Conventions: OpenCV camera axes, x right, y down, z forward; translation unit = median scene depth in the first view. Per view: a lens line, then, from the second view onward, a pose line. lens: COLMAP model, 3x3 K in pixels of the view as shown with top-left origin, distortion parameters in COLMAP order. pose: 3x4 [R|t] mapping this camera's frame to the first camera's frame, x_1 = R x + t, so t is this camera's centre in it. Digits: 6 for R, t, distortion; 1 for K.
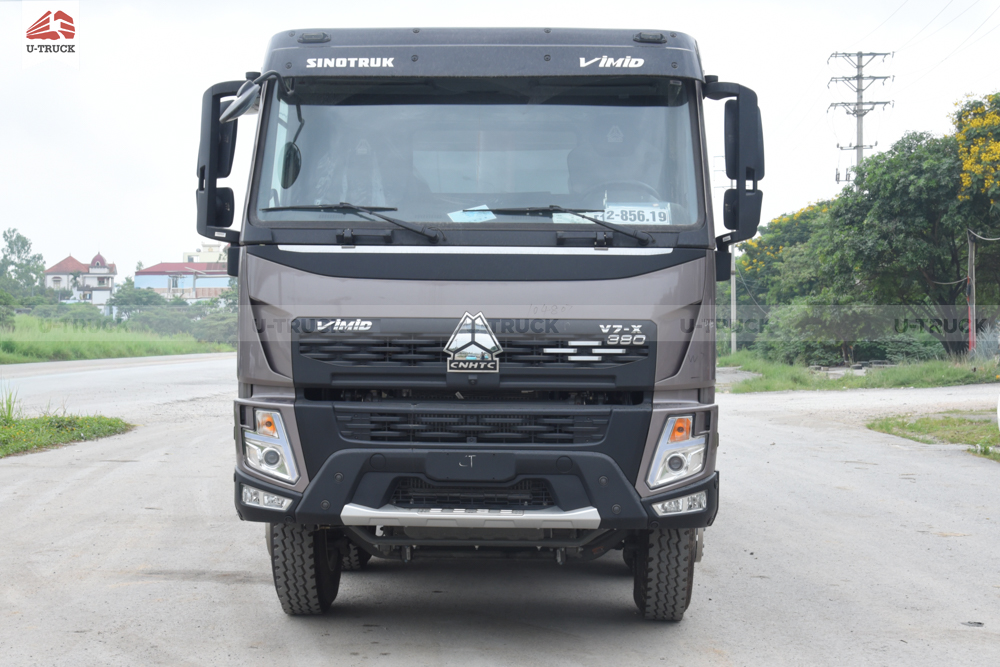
lens RADIAL K [[1560.3, 0, 501.1], [0, 1560.3, 327.1], [0, 0, 1]] dist [0.034672, 0.000000]
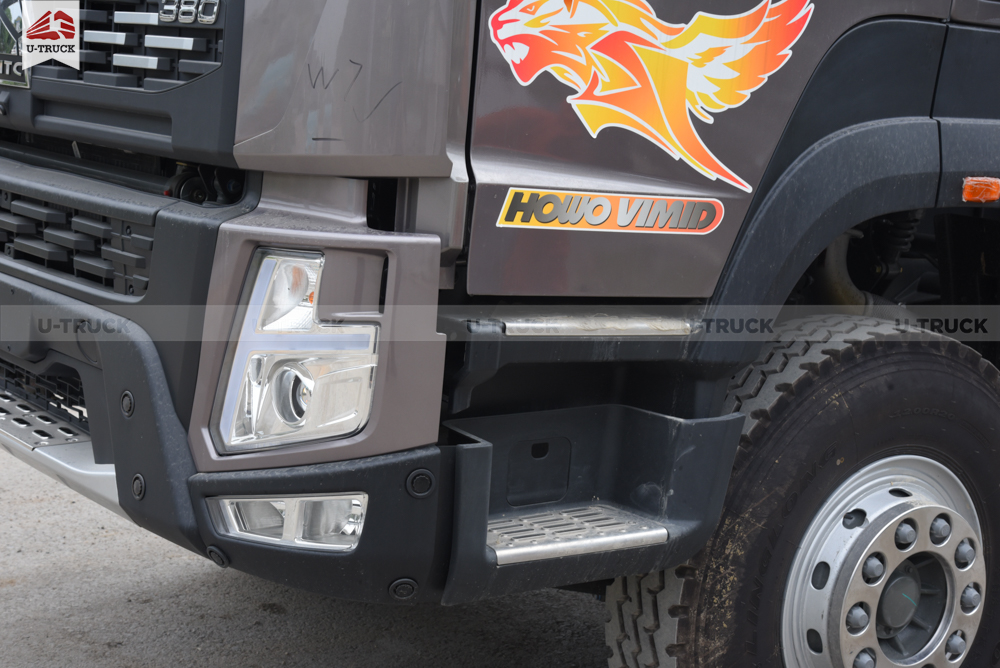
lens RADIAL K [[1606.9, 0, 499.6], [0, 1606.9, 333.2], [0, 0, 1]] dist [0.318474, 0.000000]
pose [[0.641698, 0.151735, -0.751798, 0.397404], [-0.075186, 0.987958, 0.135224, 0.023992], [0.763263, -0.030249, 0.645379, 0.802849]]
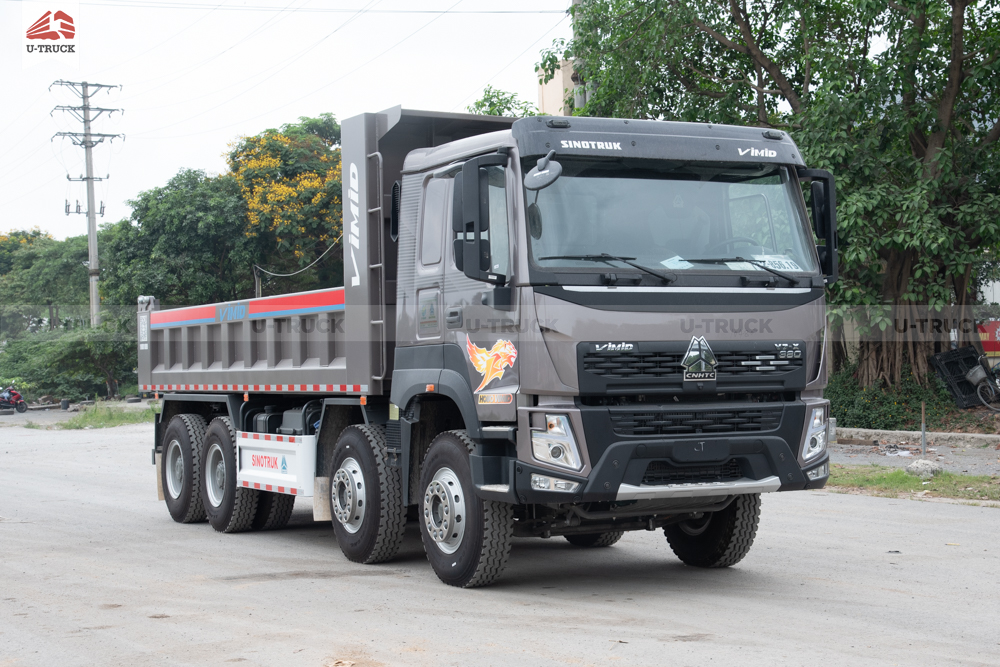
lens RADIAL K [[1550.8, 0, 502.9], [0, 1550.8, 339.7], [0, 0, 1]] dist [0.251201, 0.000000]
pose [[0.878608, -0.014682, 0.477318, -0.794480], [0.021010, 0.999748, -0.007922, 0.000843], [-0.477082, 0.016989, 0.878695, -0.099637]]
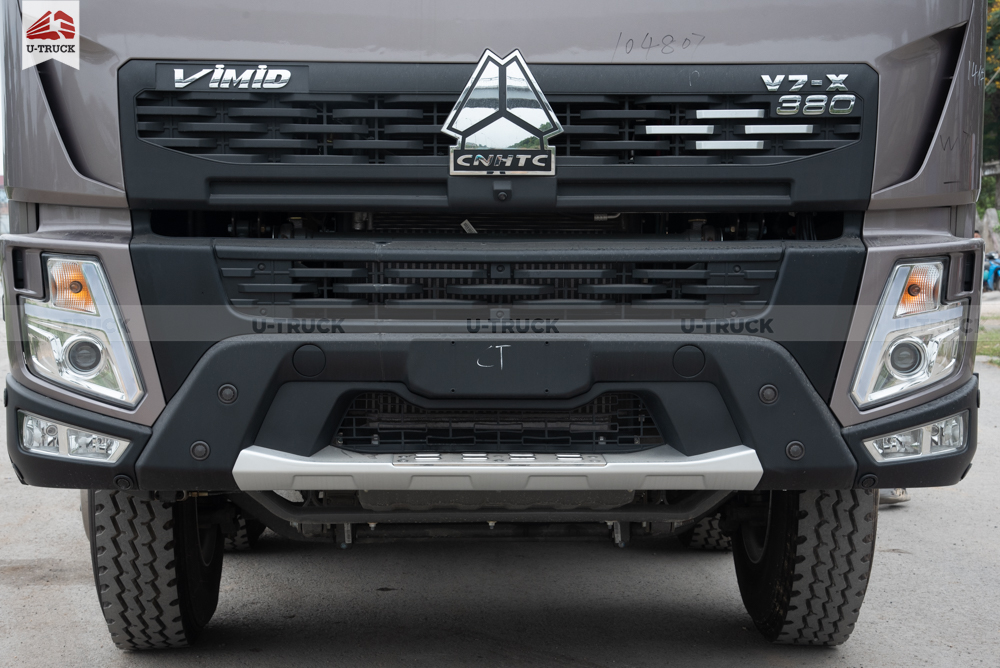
lens RADIAL K [[1762.1, 0, 495.5], [0, 1762.1, 334.8], [0, 0, 1]] dist [0.313183, 0.000000]
pose [[0.997769, -0.010690, 0.065900, -0.056076], [0.006909, 0.998331, 0.057344, 0.046242], [-0.066403, -0.056760, 0.996177, 0.438304]]
